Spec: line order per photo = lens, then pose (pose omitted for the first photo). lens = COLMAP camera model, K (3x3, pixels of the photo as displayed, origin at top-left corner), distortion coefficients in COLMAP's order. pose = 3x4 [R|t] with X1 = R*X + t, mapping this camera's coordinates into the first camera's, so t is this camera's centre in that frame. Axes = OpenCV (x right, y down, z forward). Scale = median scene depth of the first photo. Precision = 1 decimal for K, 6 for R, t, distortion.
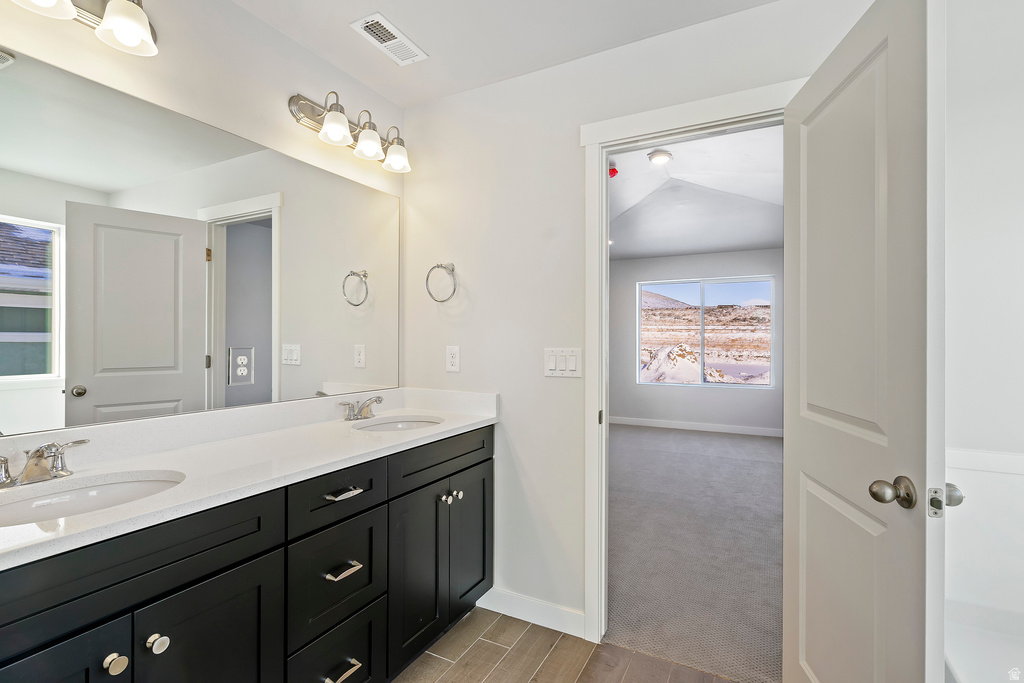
lens RADIAL K [[473.0, 0, 512.0], [0, 473.0, 341.5], [0, 0, 1]] dist [-0.001837, -0.000103]
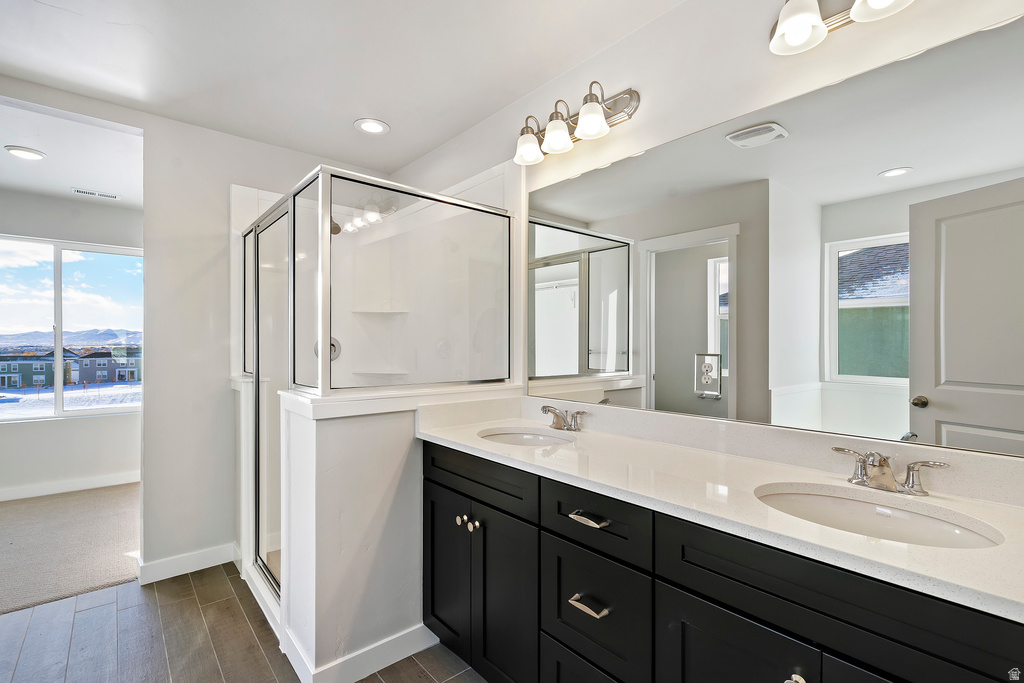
lens RADIAL K [[473.0, 0, 512.0], [0, 473.0, 341.5], [0, 0, 1]] dist [-0.001837, -0.000103]
pose [[-0.373569, -0.020377, -0.927379, 0.400502], [-0.005348, 0.999789, -0.019814, 0.010348], [0.927587, -0.002442, -0.373599, 0.929590]]
